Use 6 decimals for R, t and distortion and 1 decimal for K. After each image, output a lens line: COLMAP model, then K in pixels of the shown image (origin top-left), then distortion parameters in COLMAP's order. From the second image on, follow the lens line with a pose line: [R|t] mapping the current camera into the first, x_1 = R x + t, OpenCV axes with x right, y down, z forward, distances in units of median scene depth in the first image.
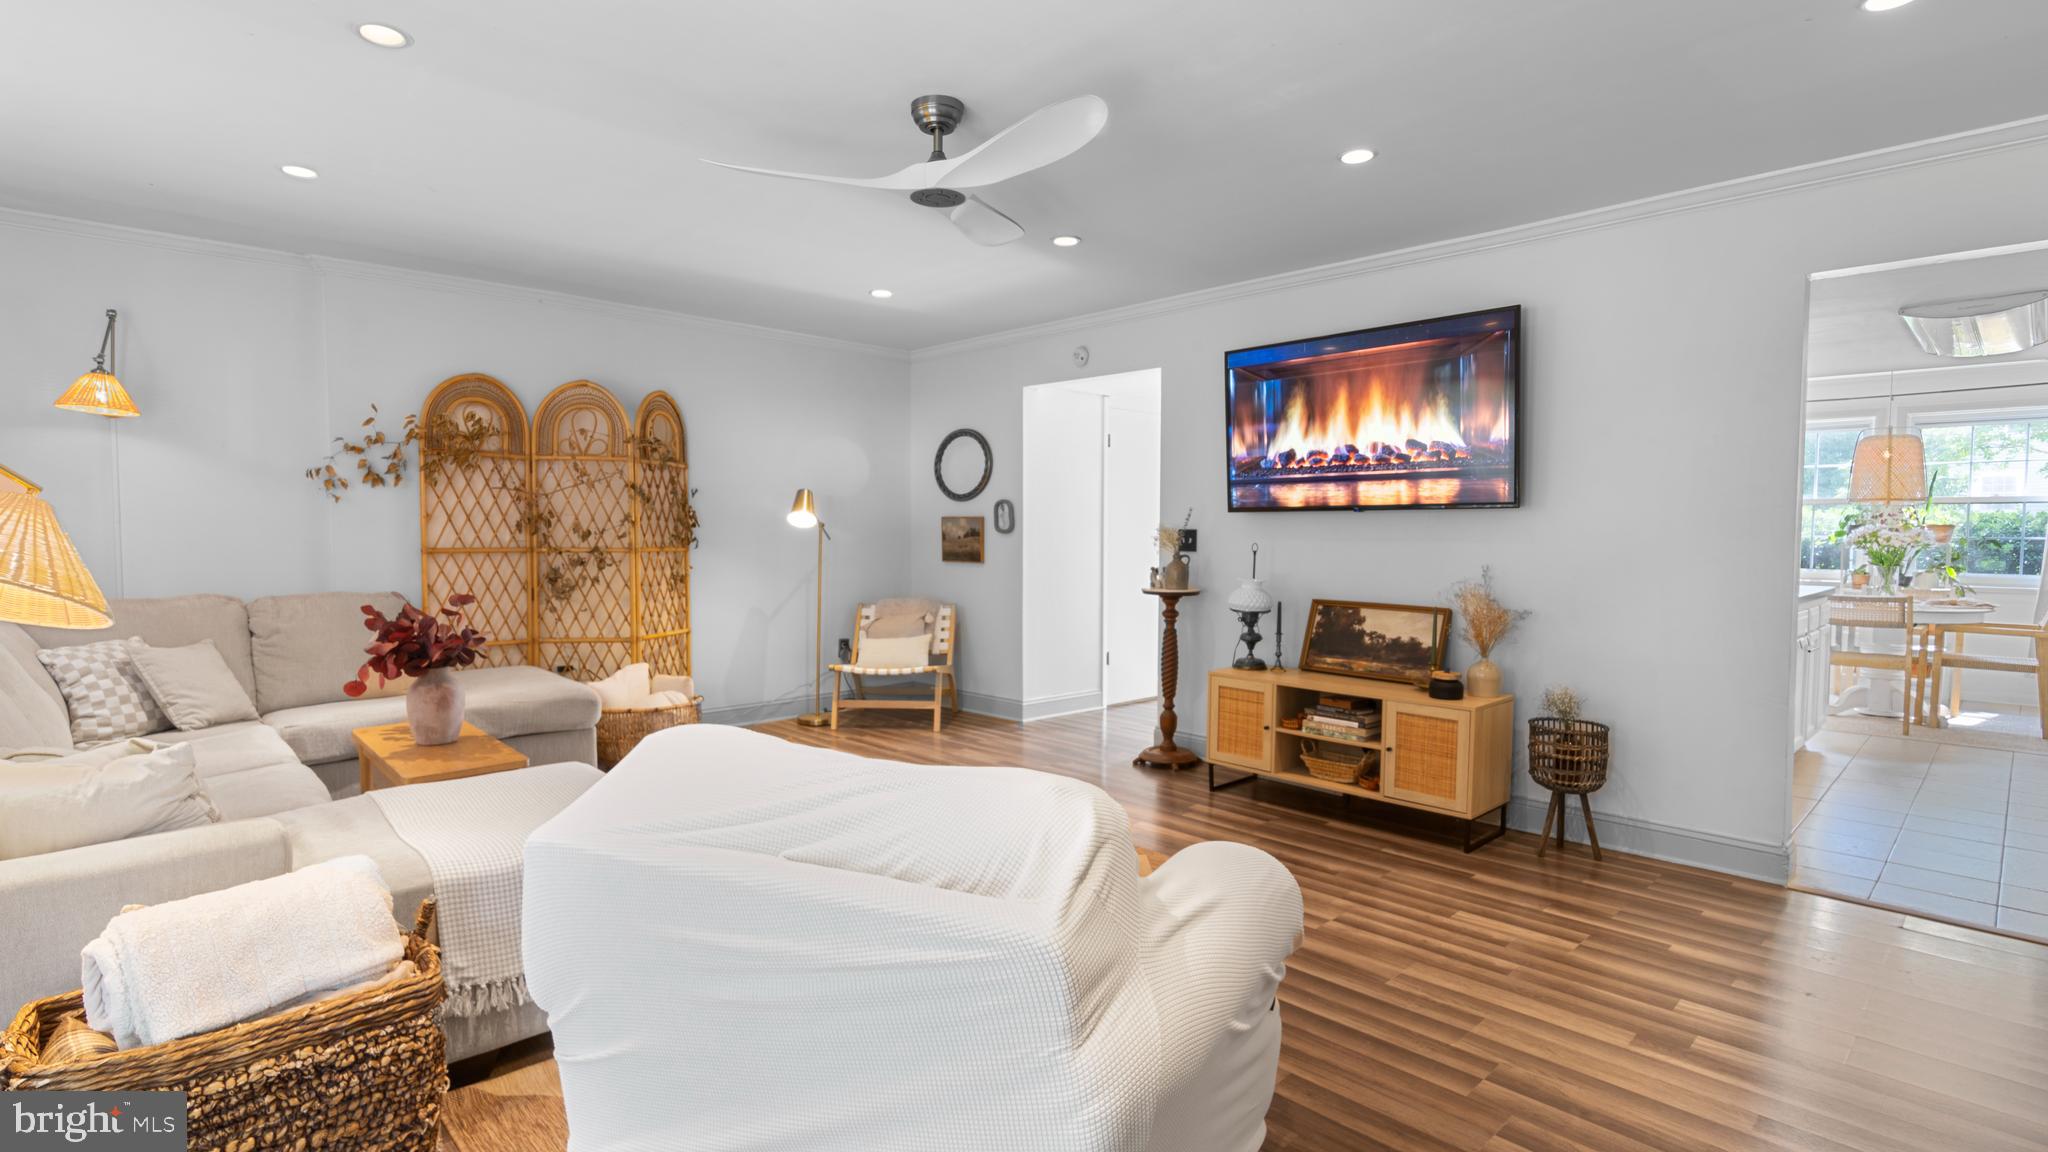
lens RADIAL K [[969.3, 0, 1012.3], [0, 969.3, 579.7], [0, 0, 1]] dist [0.001603, 0.000137]
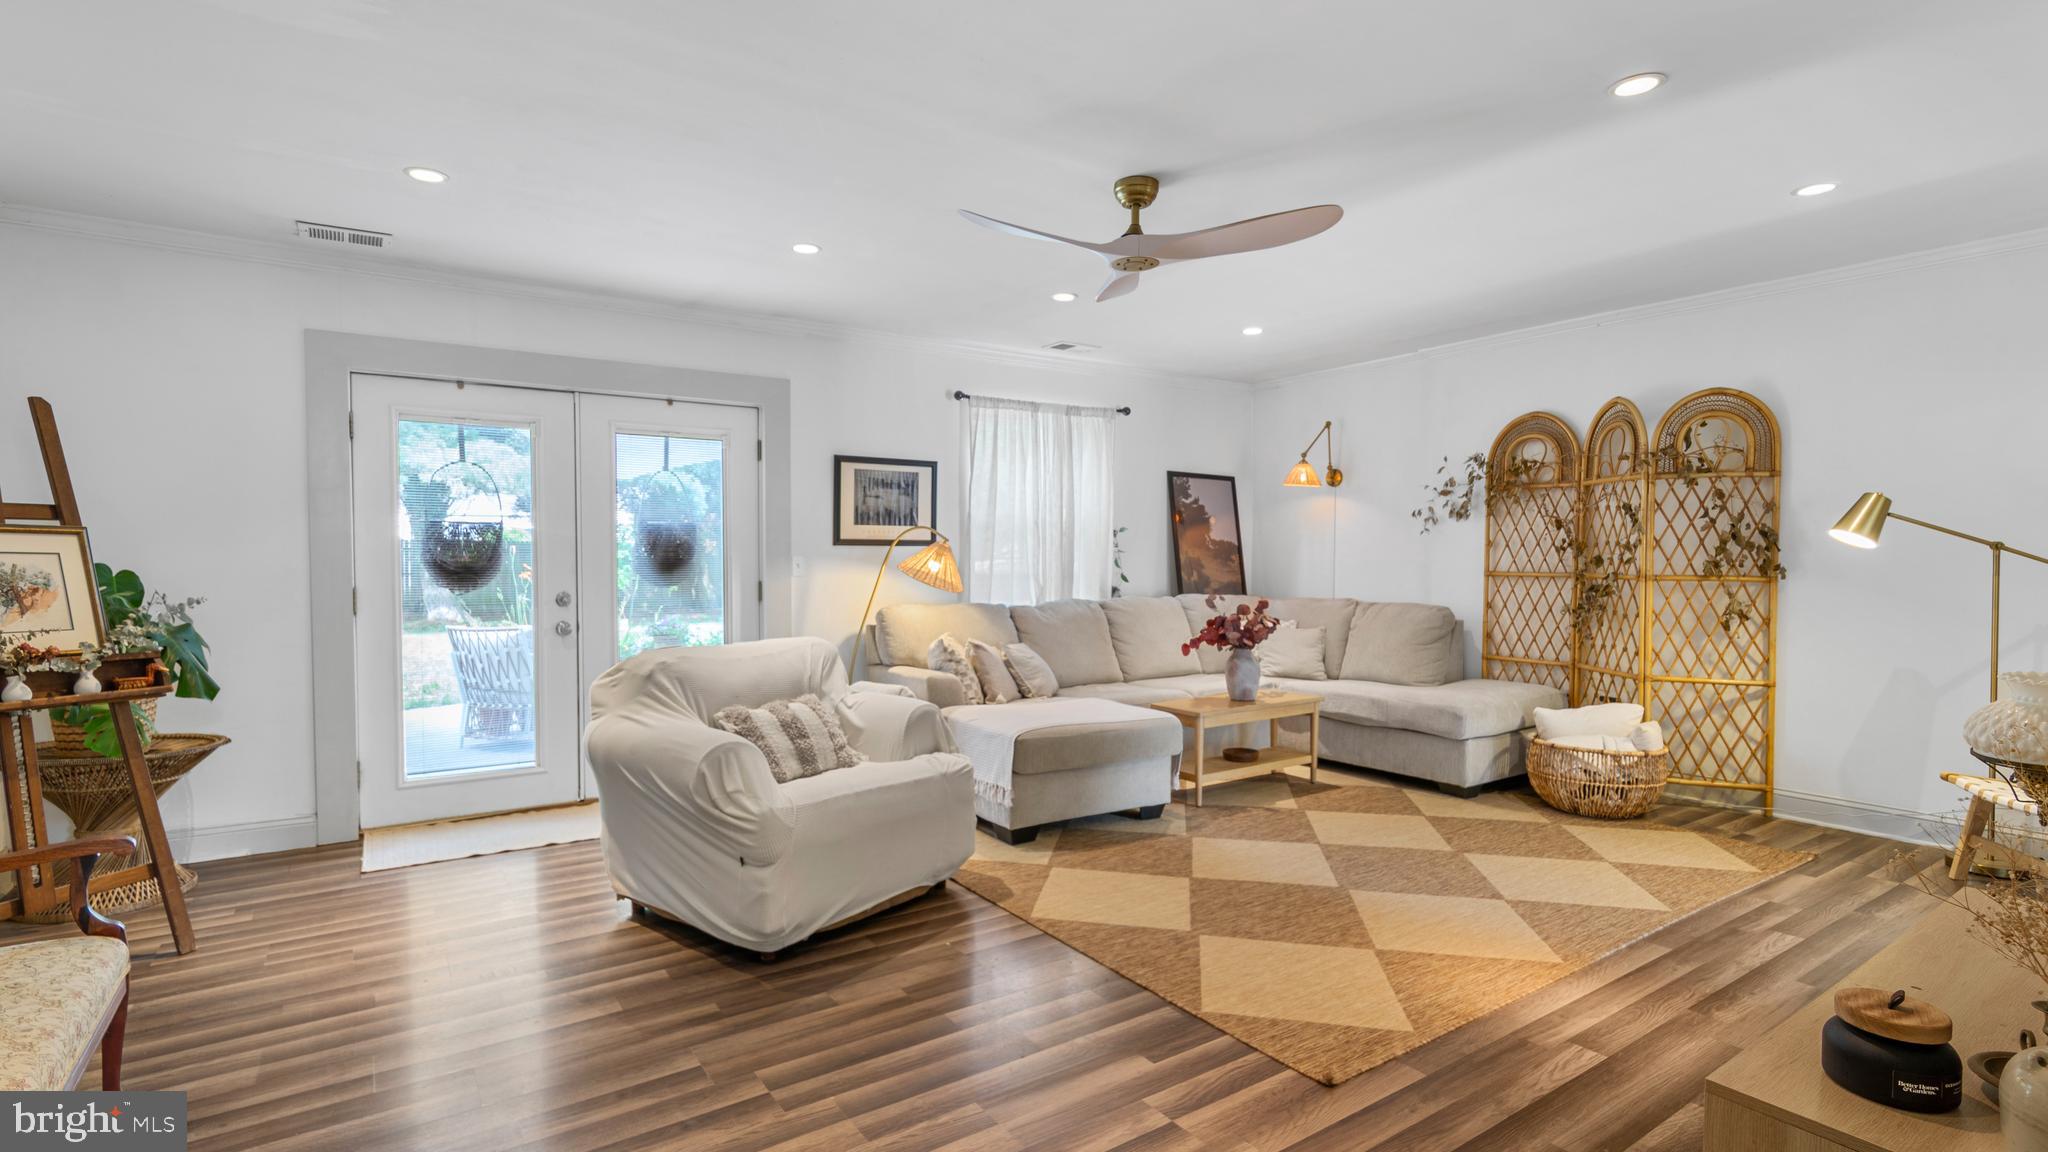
lens RADIAL K [[969.3, 0, 1012.3], [0, 969.3, 579.7], [0, 0, 1]] dist [0.001603, 0.000137]
pose [[-0.162004, 0.020310, -0.986581, 0.760923], [-0.042722, 0.998706, 0.027575, -0.034753], [0.985865, 0.046616, -0.160927, 0.732843]]
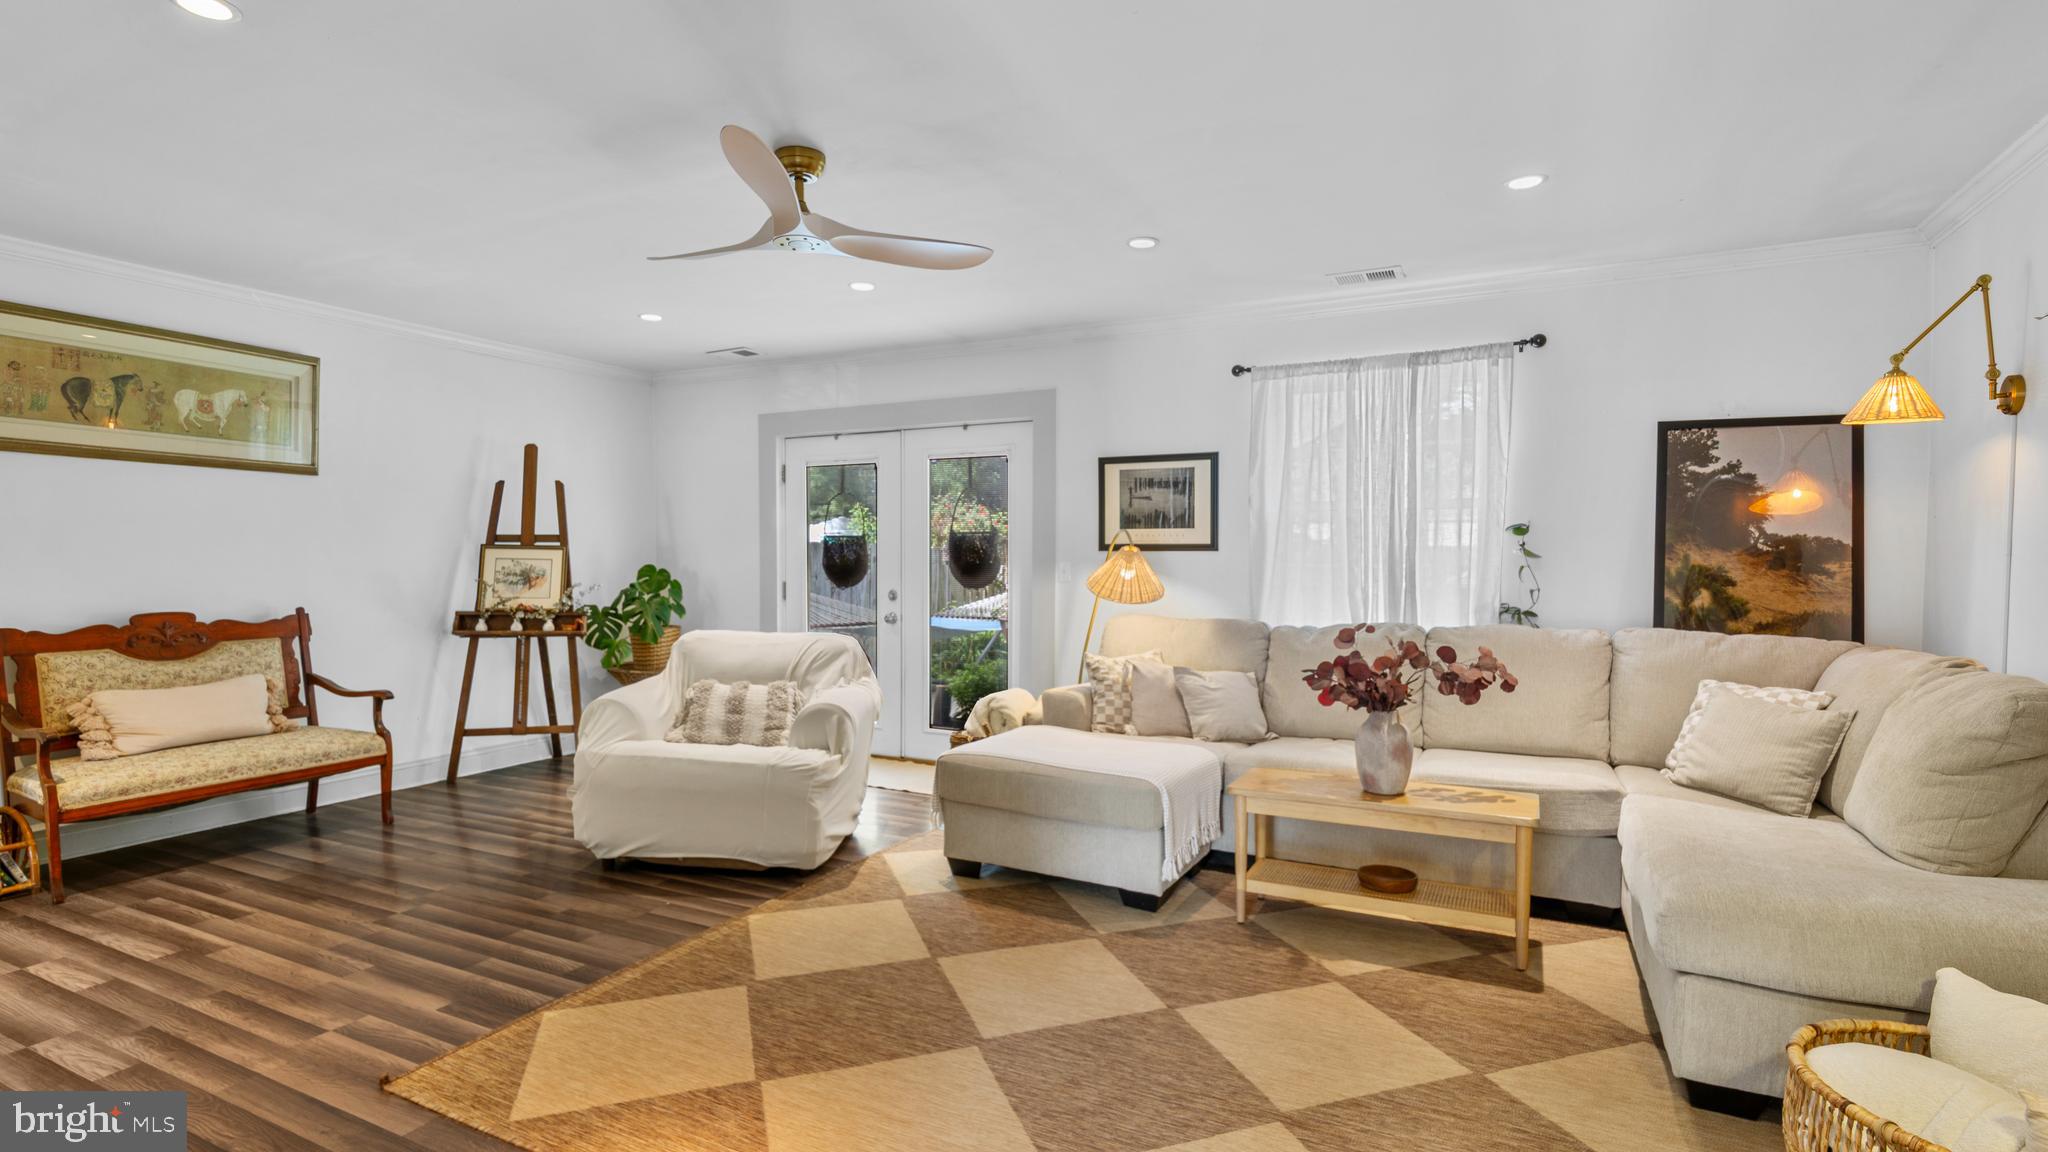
lens RADIAL K [[985.6, 0, 1014.7], [0, 985.6, 594.4], [0, 0, 1]] dist [0.001856, 0.000039]
pose [[-0.943120, 0.005385, -0.332408, 0.039829], [-0.020320, 0.997066, 0.073805, -0.071335], [0.331830, 0.076362, -0.940243, 1.465927]]
